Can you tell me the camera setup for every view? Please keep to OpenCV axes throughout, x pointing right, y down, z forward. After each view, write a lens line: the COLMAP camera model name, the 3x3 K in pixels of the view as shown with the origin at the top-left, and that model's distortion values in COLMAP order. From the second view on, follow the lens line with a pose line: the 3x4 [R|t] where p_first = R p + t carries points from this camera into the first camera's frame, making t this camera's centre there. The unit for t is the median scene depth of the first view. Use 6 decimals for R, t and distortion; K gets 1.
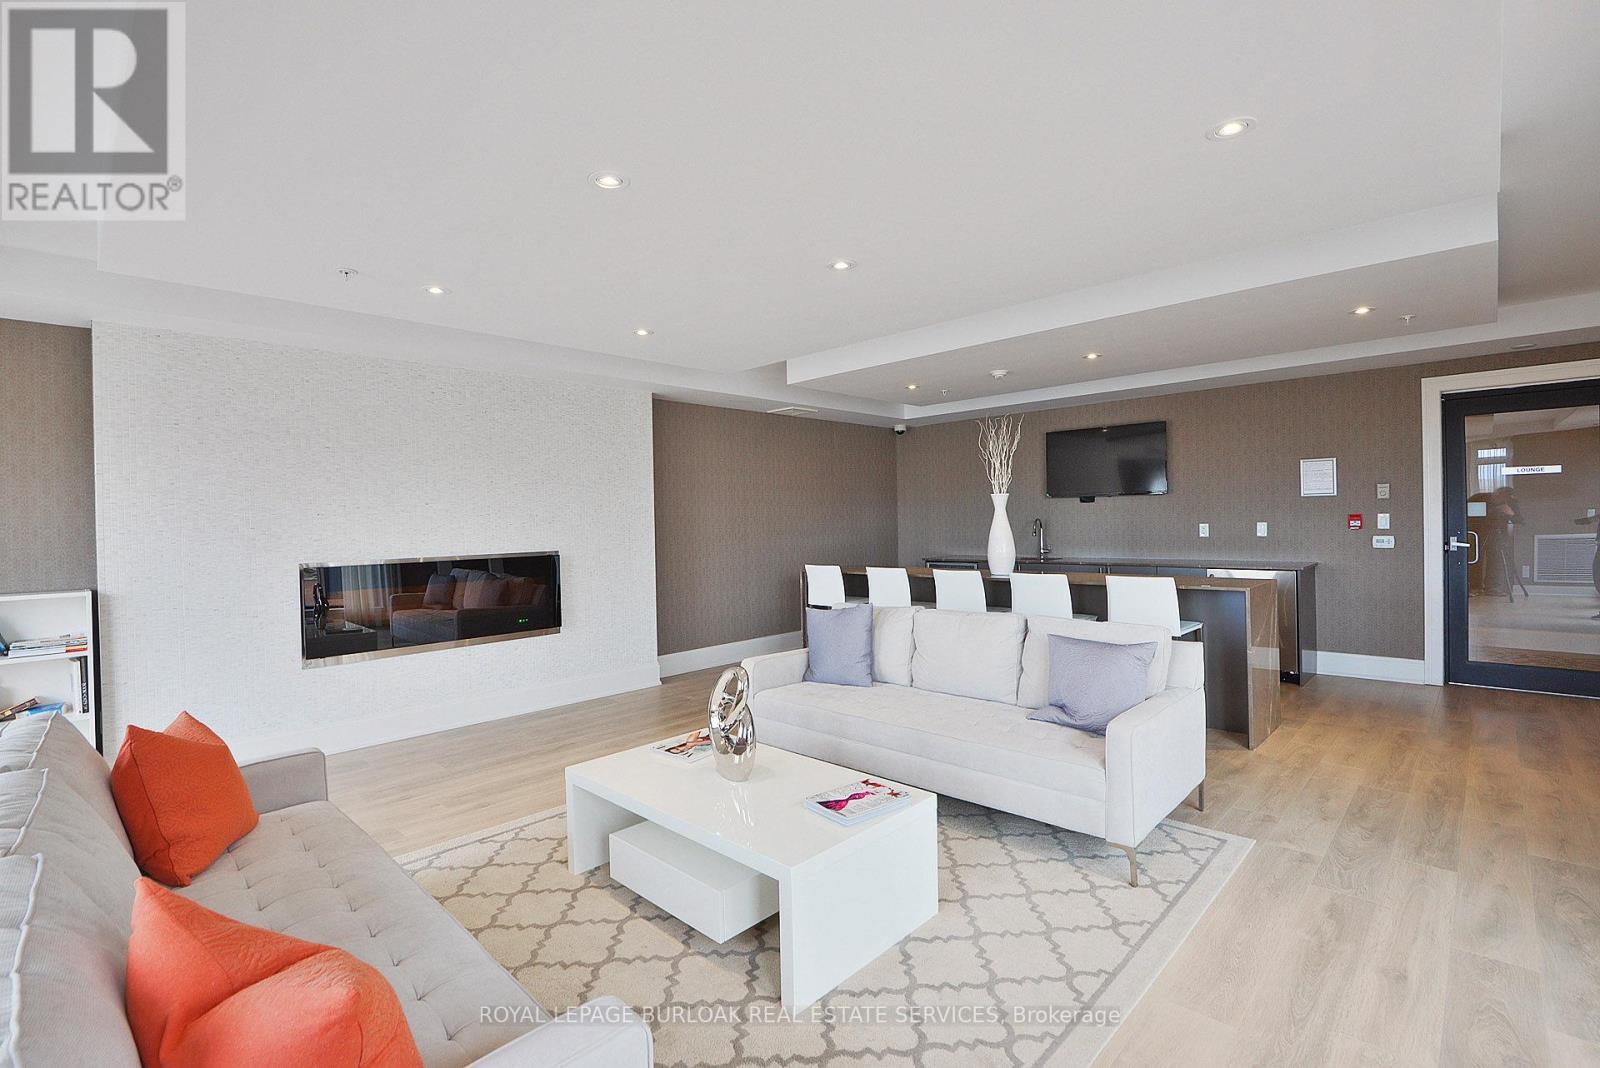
lens RADIAL K [[733.3, 0, 800.0], [0, 733.3, 534.0], [0, 0, 1]] dist [-0.021602, -0.000358]
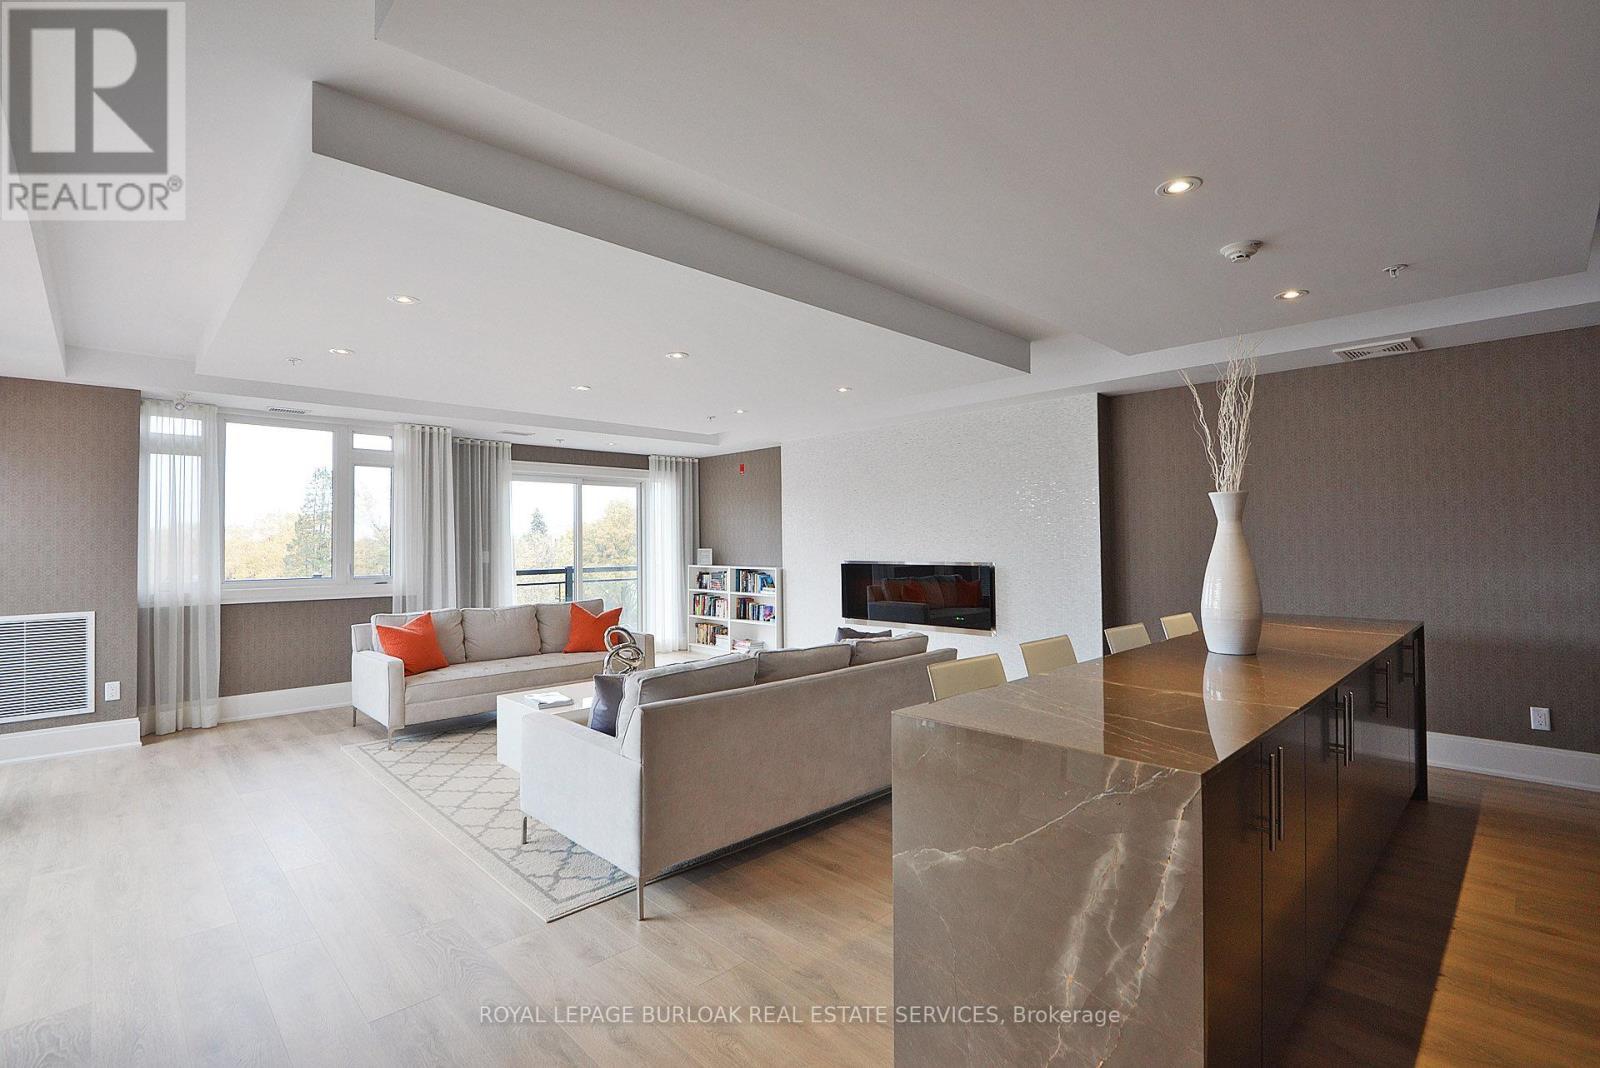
lens RADIAL K [[733.3, 0, 800.0], [0, 733.3, 534.0], [0, 0, 1]] dist [-0.021602, -0.000358]
pose [[-0.033308, 0.008491, -0.999409, 0.851892], [0.013582, 0.999875, 0.008042, -0.032931], [0.999353, -0.013307, -0.033419, 0.760893]]
